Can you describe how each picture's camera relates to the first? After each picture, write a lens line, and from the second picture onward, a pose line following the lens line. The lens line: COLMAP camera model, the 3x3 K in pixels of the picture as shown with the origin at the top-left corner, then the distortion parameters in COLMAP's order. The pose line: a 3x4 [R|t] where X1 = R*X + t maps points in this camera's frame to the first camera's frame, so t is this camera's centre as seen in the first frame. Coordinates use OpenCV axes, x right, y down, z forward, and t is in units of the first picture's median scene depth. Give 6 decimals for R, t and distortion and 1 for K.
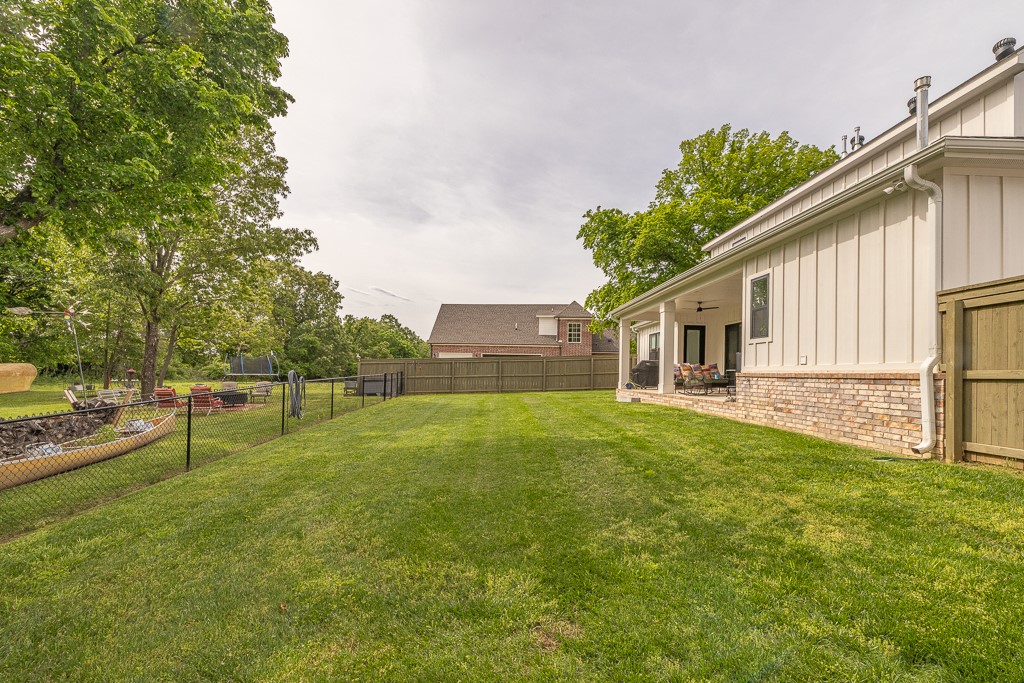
lens RADIAL K [[443.0, 0, 516.1], [0, 443.0, 369.4], [0, 0, 1]] dist [0.013002, -0.003113]
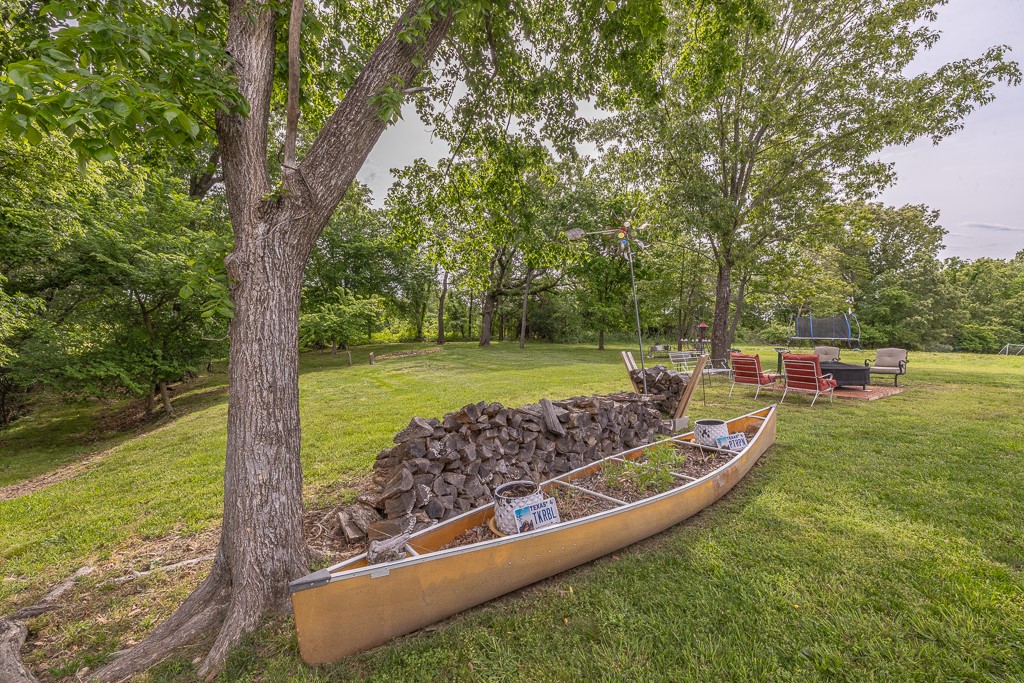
lens RADIAL K [[443.0, 0, 509.0], [0, 443.0, 336.7], [0, 0, 1]] dist [0.013002, -0.003113]
pose [[0.438496, 0.009844, -0.898679, -0.143399], [-0.005719, 0.999950, 0.008163, 0.005920], [0.898715, 0.001560, 0.438531, 0.163839]]
